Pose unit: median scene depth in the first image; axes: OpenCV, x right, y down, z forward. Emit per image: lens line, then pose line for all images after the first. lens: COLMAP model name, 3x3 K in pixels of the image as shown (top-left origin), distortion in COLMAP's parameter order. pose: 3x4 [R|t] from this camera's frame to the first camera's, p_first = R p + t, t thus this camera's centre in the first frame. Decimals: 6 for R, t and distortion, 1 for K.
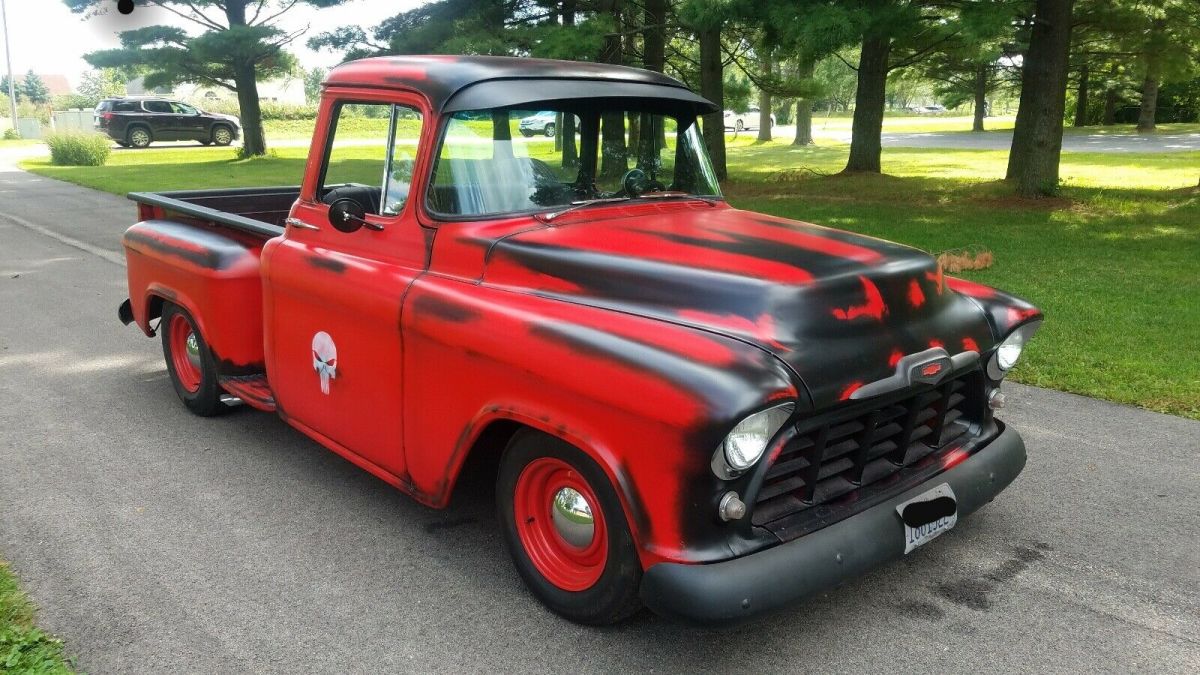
lens RADIAL K [[941.1, 0, 605.1], [0, 941.1, 355.8], [0, 0, 1]] dist [0.049152, 0.003503]
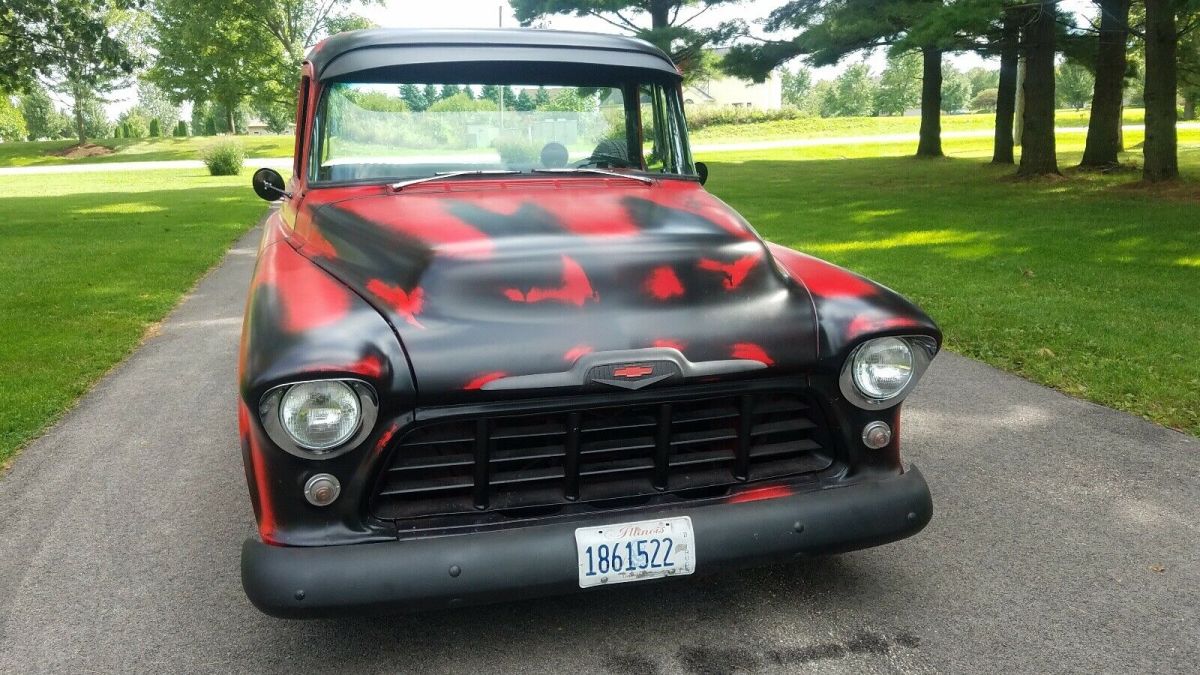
lens RADIAL K [[1007.8, 0, 598.4], [0, 1007.8, 366.9], [0, 0, 1]] dist [0.135895, -0.236709]
pose [[0.891961, 0.099309, -0.441070, 0.526233], [-0.103700, 0.994507, 0.014210, -0.000142], [0.440058, 0.033064, 0.897360, 0.148041]]
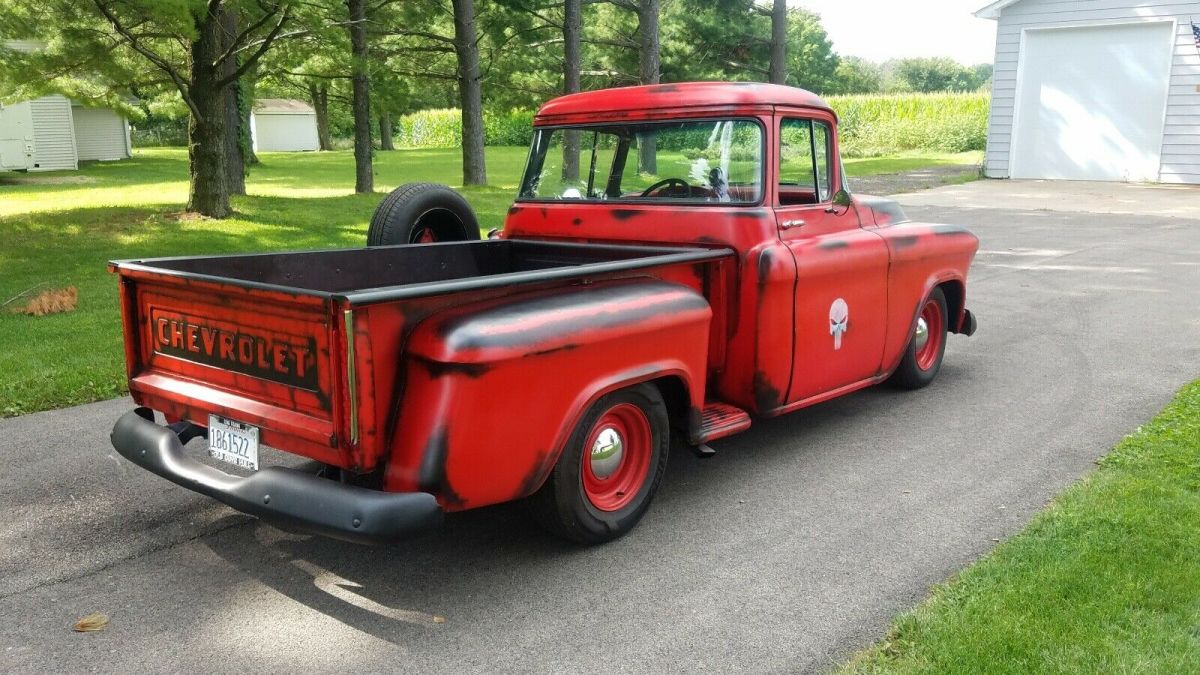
lens RADIAL K [[993.2, 0, 600.0], [0, 993.2, 337.5], [0, 0, 1]] dist [0.227392, -0.364030]
pose [[-0.143246, -0.175801, 0.973948, -1.539192], [0.242780, 0.947786, 0.206786, -0.325247], [-0.959447, 0.266076, -0.093086, 1.415027]]
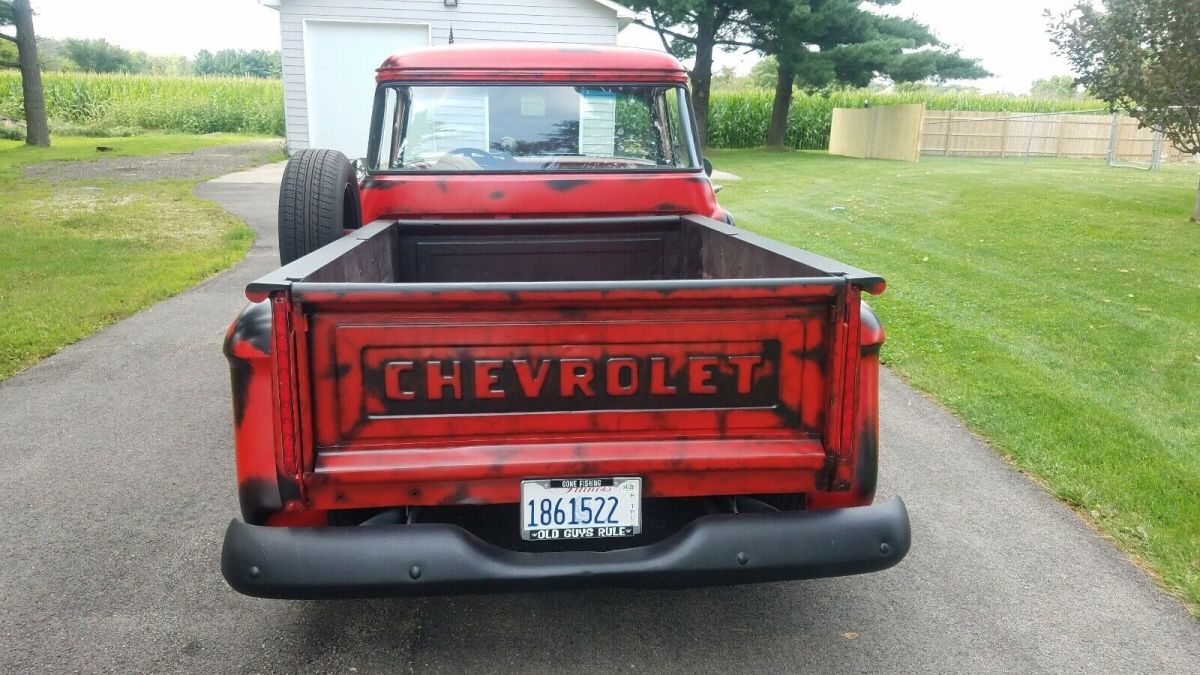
lens RADIAL K [[910.1, 0, 600.0], [0, 910.1, 337.5], [0, 0, 1]] dist [0.244014, -0.515485]
pose [[-0.802249, -0.125910, 0.583561, -0.961989], [0.145986, 0.906453, 0.396272, -0.462896], [-0.578865, 0.403101, -0.708819, 2.042964]]
